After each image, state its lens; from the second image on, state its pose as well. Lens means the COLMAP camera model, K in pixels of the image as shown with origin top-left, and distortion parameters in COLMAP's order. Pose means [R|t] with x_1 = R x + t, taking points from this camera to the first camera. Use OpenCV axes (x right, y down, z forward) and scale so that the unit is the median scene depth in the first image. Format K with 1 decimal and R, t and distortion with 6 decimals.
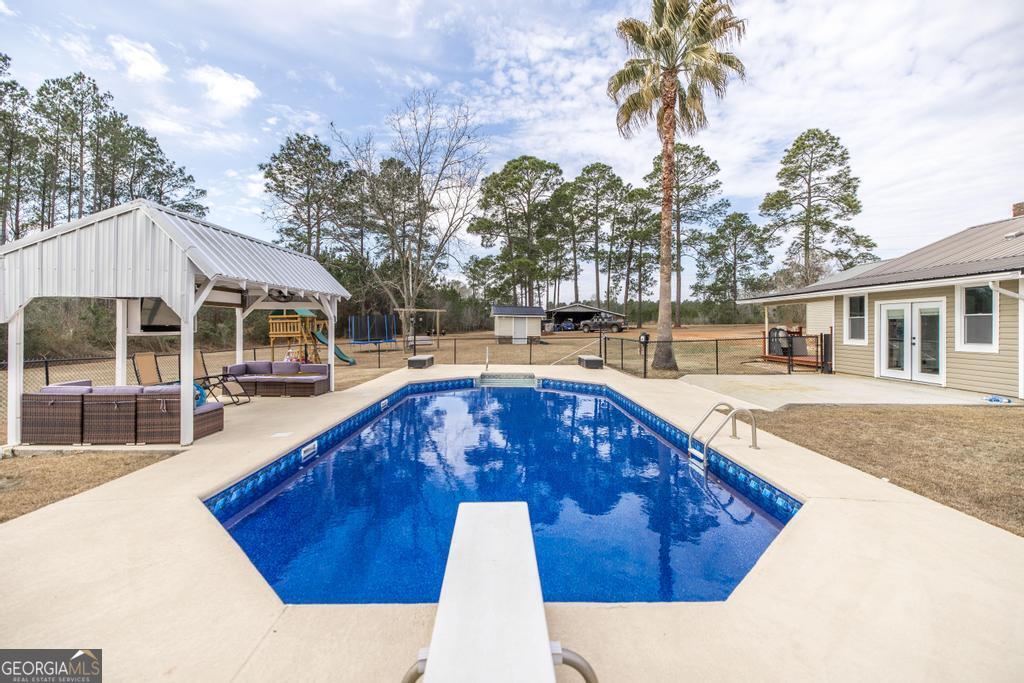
lens RADIAL K [[428.0, 0, 516.2], [0, 428.0, 321.9], [0, 0, 1]] dist [0.002074, 0.000146]
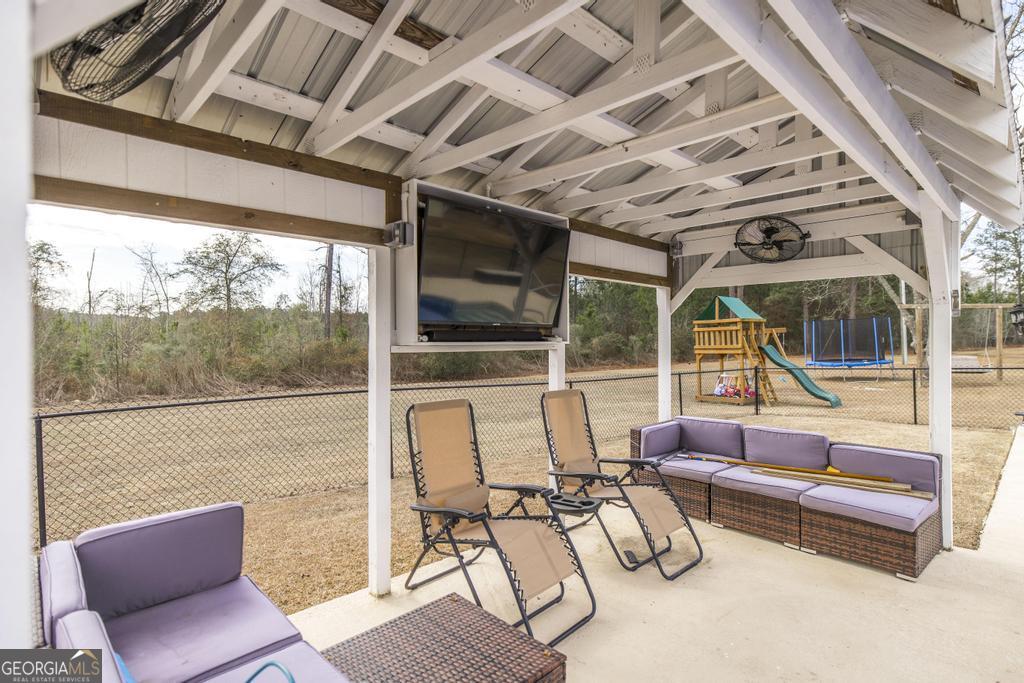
lens RADIAL K [[510.0, 0, 513.0], [0, 510.0, 339.1], [0, 0, 1]] dist [-0.001615, -0.000157]
pose [[0.670284, -0.003373, -0.742097, -0.372532], [0.010437, 0.999934, 0.004883, 0.014069], [0.742031, -0.011018, 0.670275, 0.552457]]
